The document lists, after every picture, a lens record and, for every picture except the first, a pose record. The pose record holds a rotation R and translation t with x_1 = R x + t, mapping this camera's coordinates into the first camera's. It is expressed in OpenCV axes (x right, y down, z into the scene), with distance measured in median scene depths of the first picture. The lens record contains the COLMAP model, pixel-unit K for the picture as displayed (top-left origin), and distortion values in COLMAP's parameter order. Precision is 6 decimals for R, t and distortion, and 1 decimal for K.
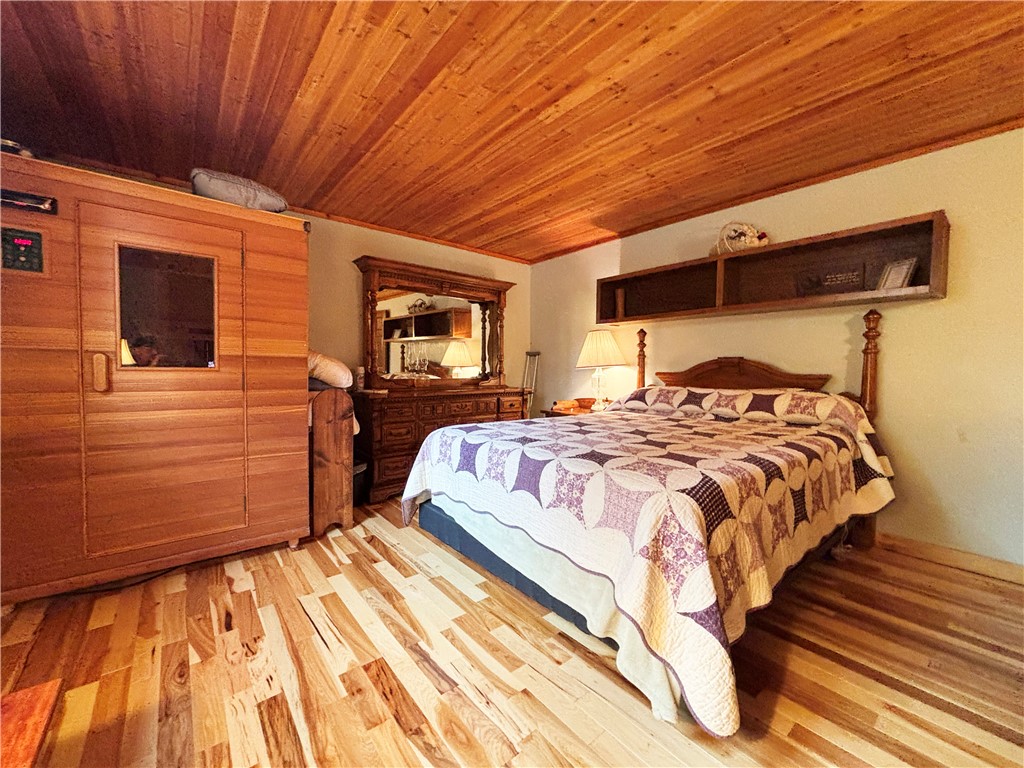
lens RADIAL K [[410.4, 0, 515.6], [0, 410.4, 380.1], [0, 0, 1]] dist [0.004288, -0.001139]
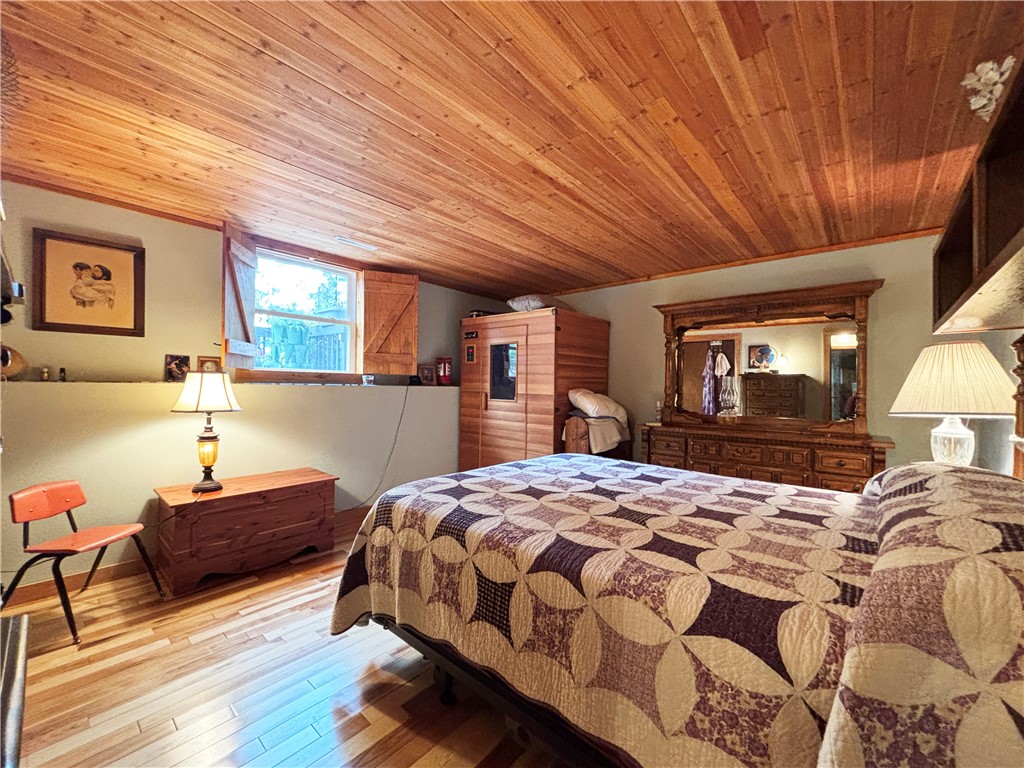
lens RADIAL K [[410.4, 0, 516.9], [0, 410.4, 385.1], [0, 0, 1]] dist [0.004288, -0.001139]
pose [[0.164685, -0.004162, -0.986337, 0.940849], [-0.043262, 0.998998, -0.011439, -0.065440], [0.985397, 0.044555, 0.164340, 0.577593]]
